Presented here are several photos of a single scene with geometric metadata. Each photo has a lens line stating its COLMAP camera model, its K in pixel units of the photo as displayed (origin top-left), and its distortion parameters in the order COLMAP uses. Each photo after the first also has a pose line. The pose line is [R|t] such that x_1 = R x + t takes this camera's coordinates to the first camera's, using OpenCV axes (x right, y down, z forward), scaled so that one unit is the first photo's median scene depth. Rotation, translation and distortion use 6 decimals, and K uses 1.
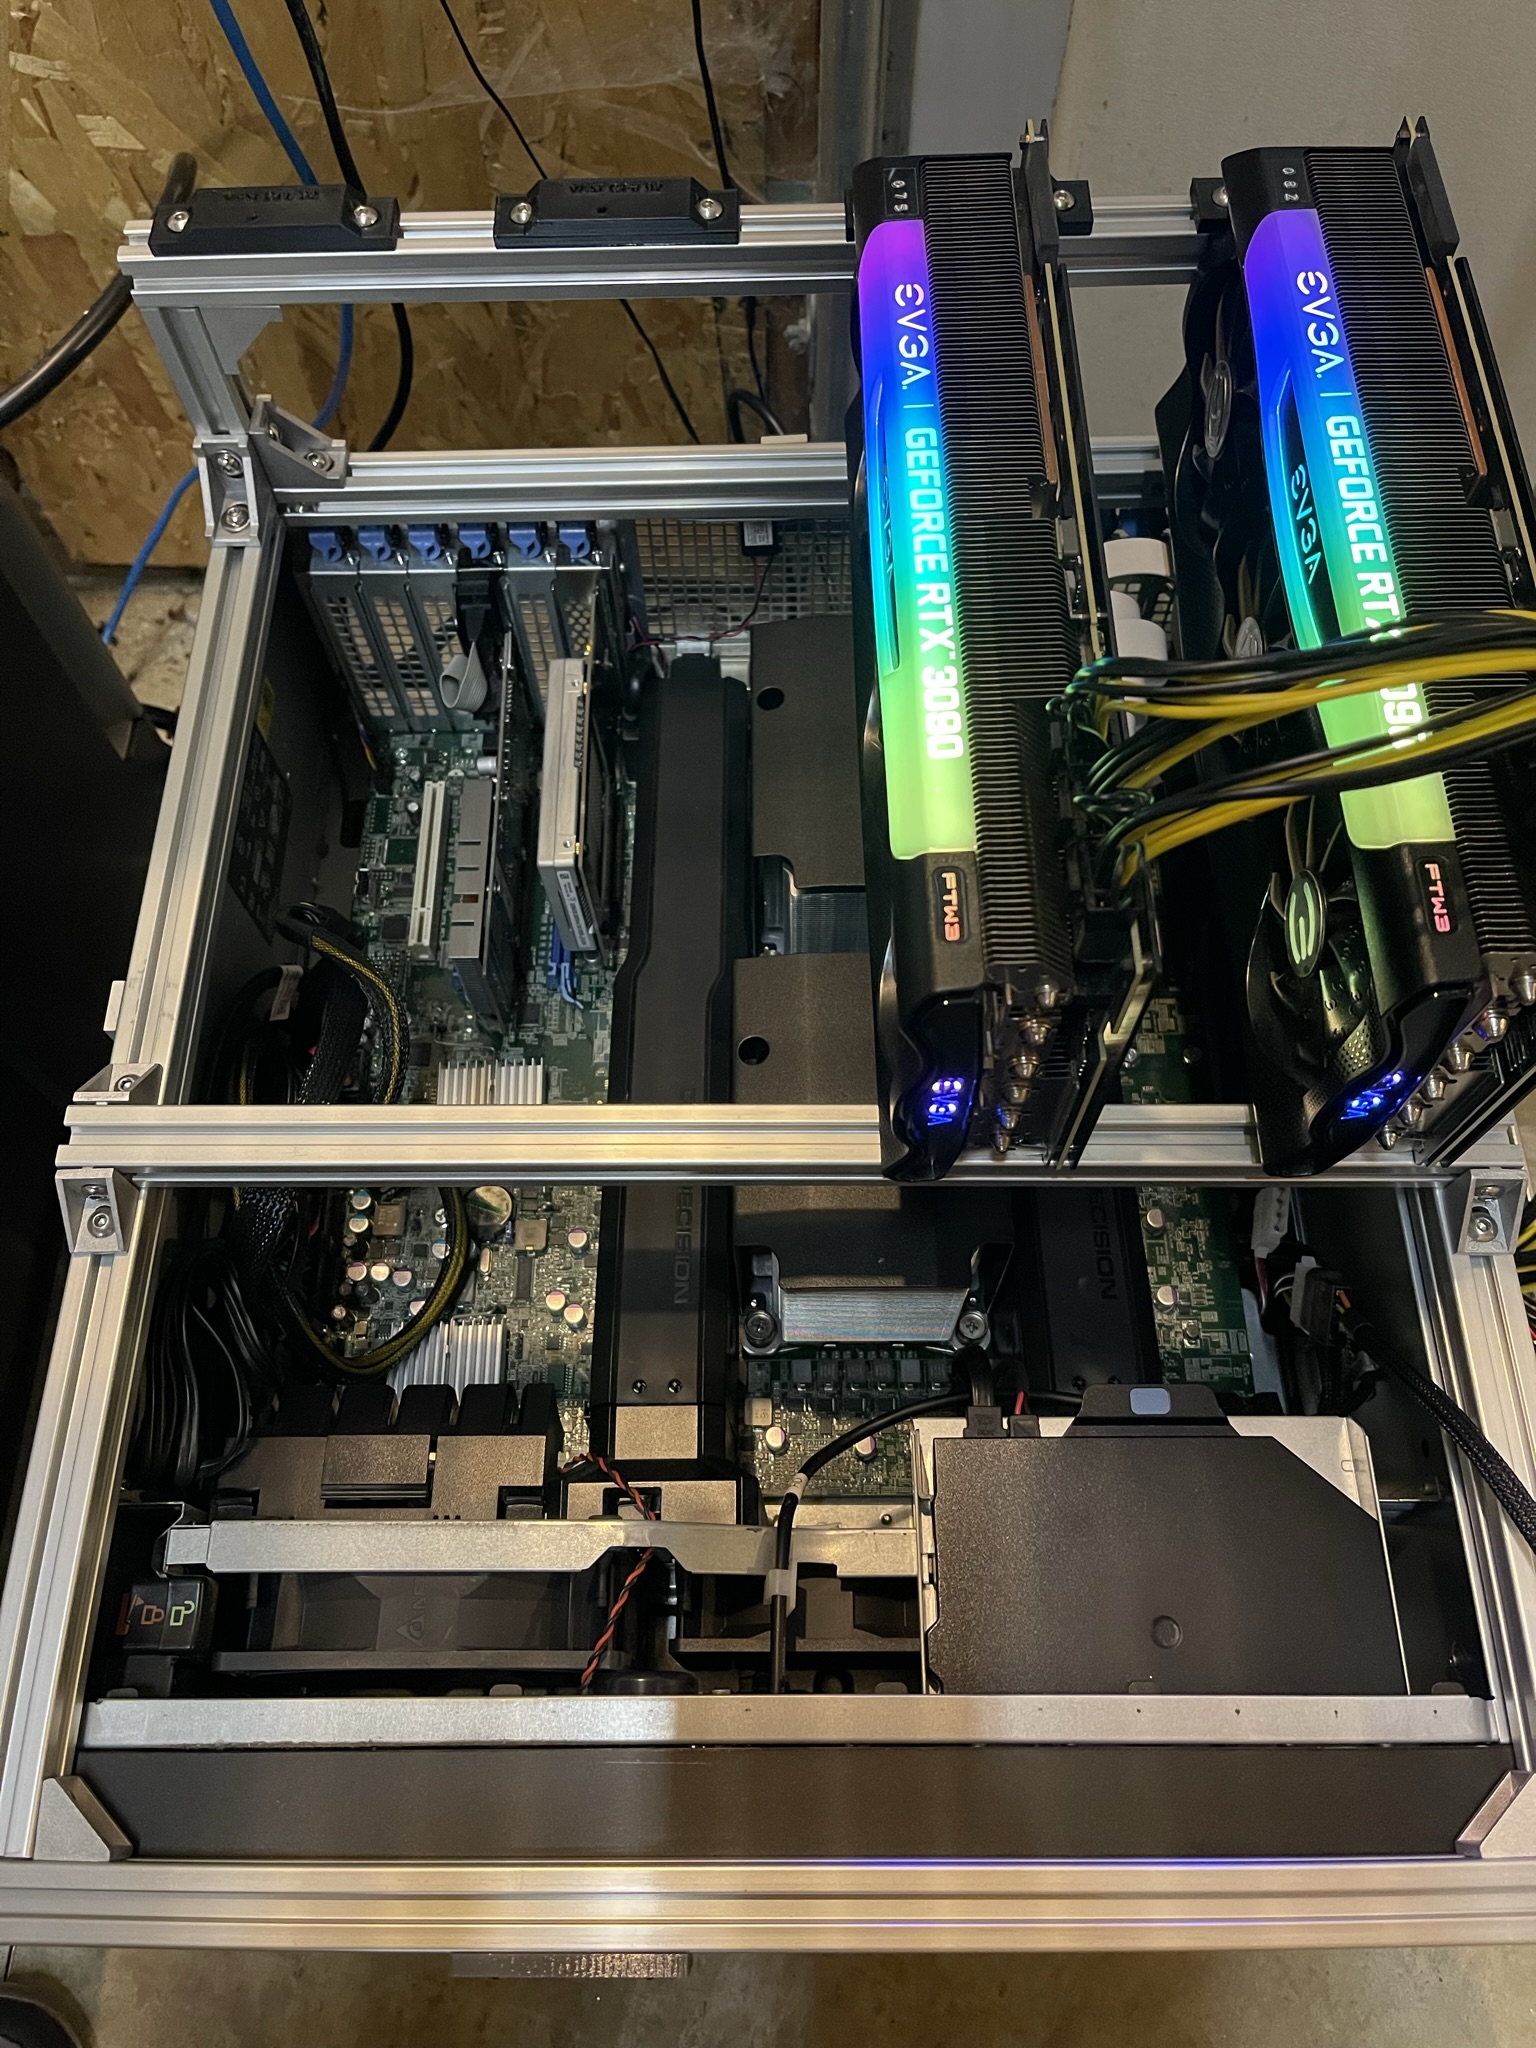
lens RADIAL K [[1566.1, 0, 756.7], [0, 1566.1, 1021.2], [0, 0, 1]] dist [0.014389, -0.046418]
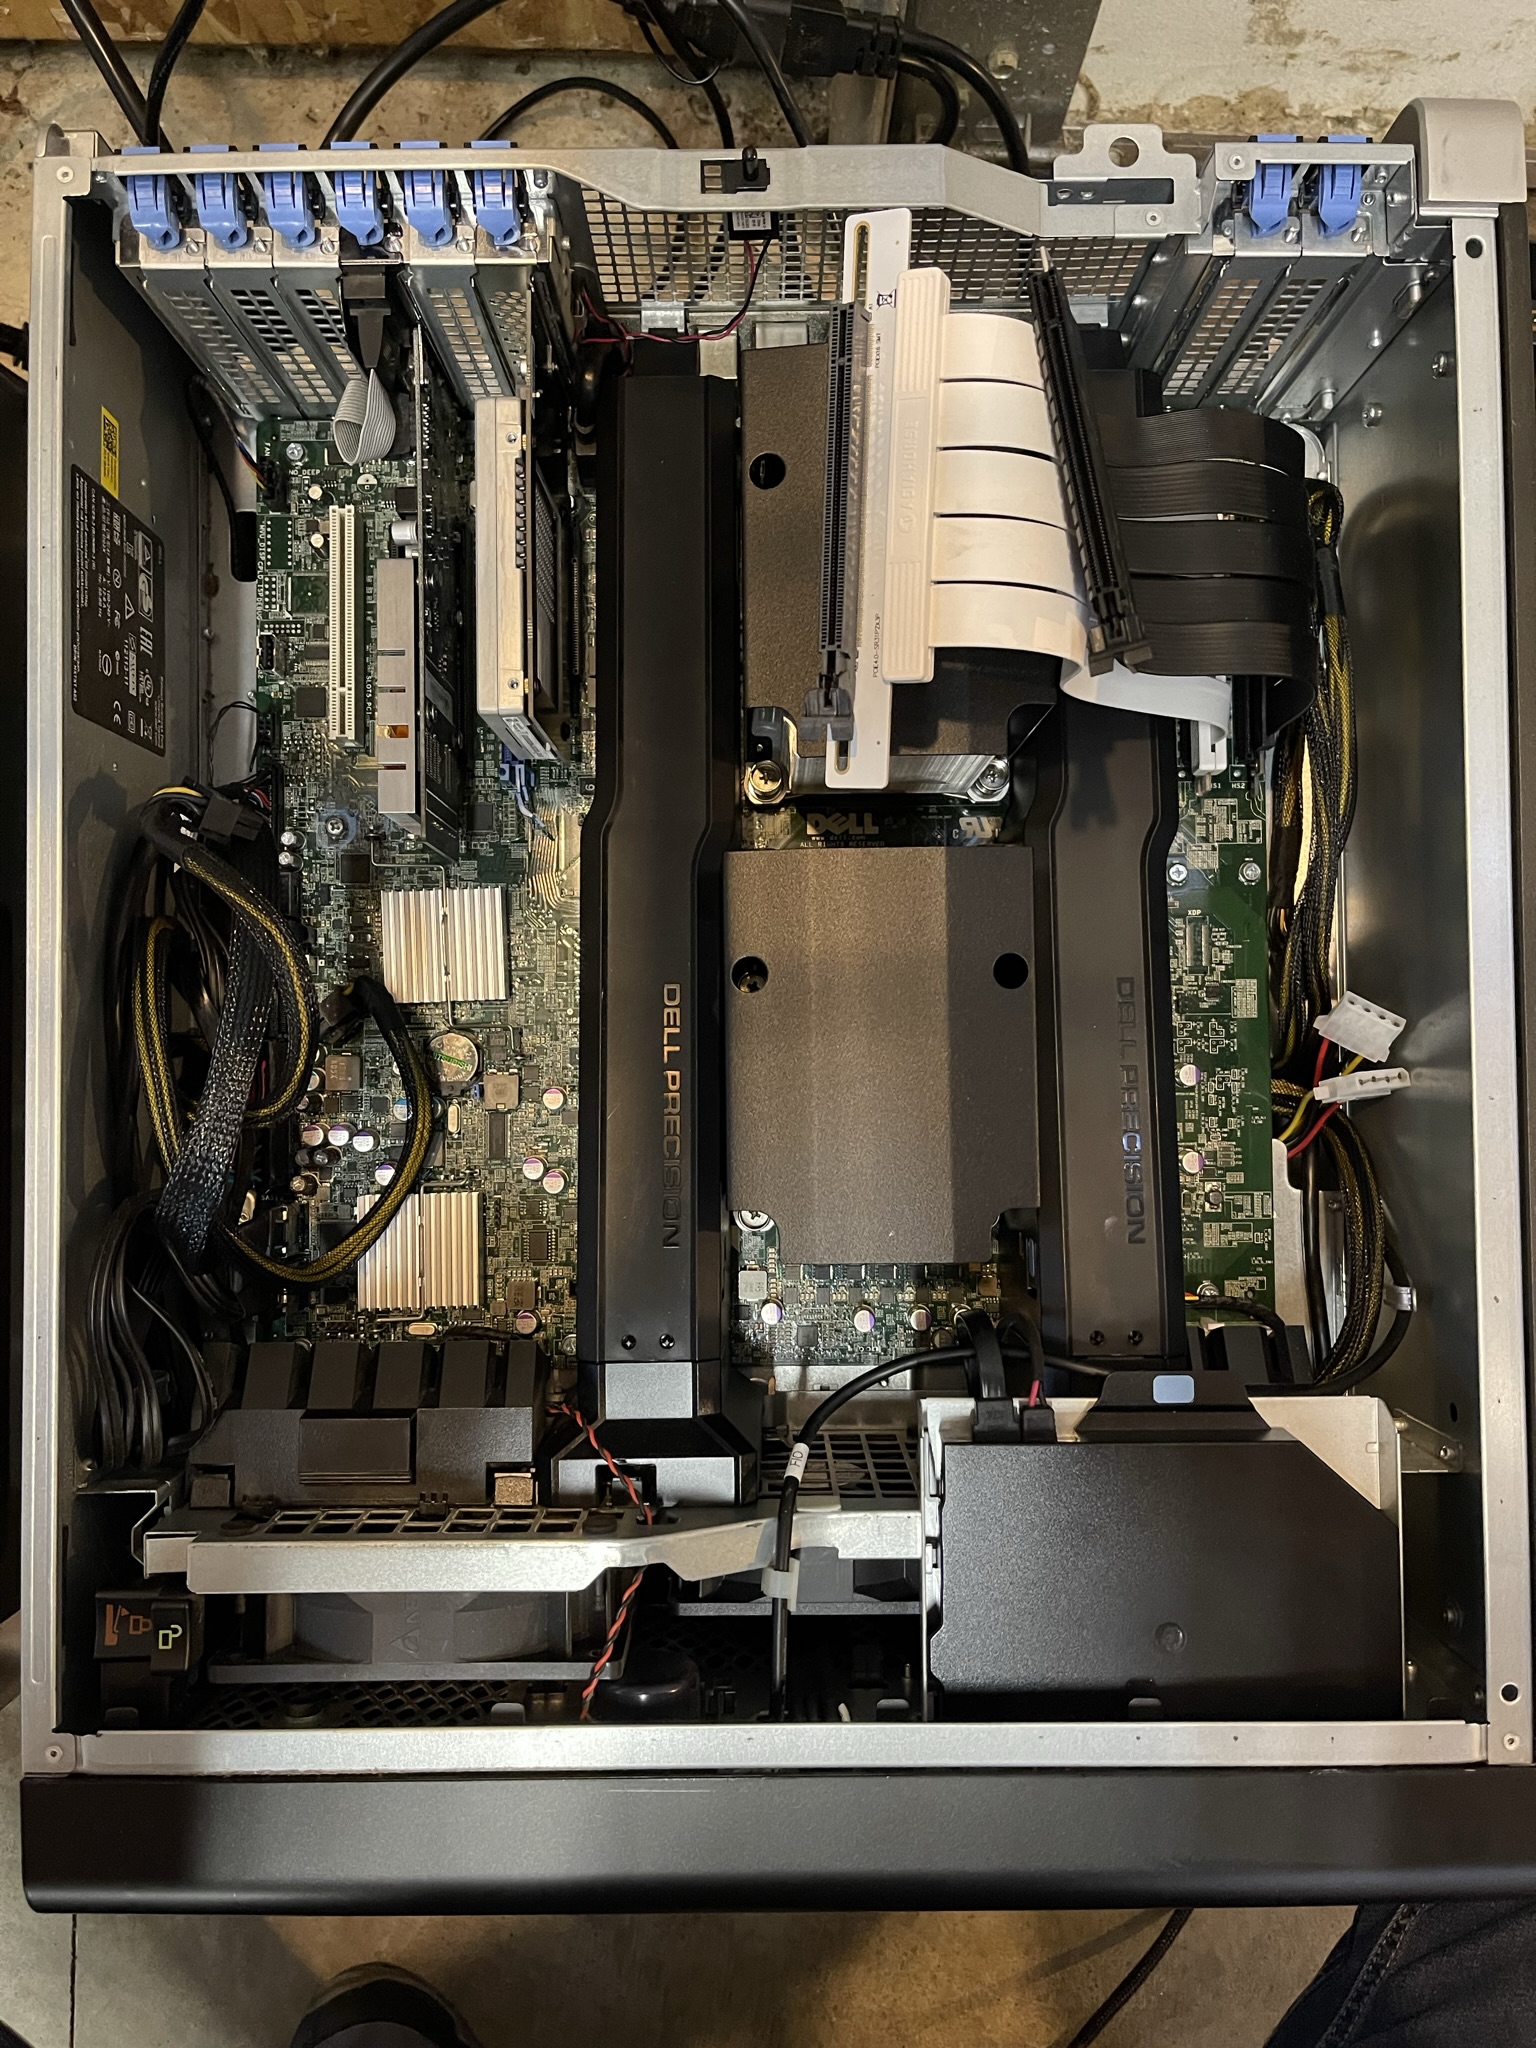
lens RADIAL K [[1566.1, 0, 764.8], [0, 1566.1, 1025.4], [0, 0, 1]] dist [0.014389, -0.046418]
pose [[0.999793, -0.007100, 0.019080, -0.008865], [-0.001249, 0.914064, 0.405569, -0.274867], [-0.020320, -0.405509, 0.913865, 0.189825]]
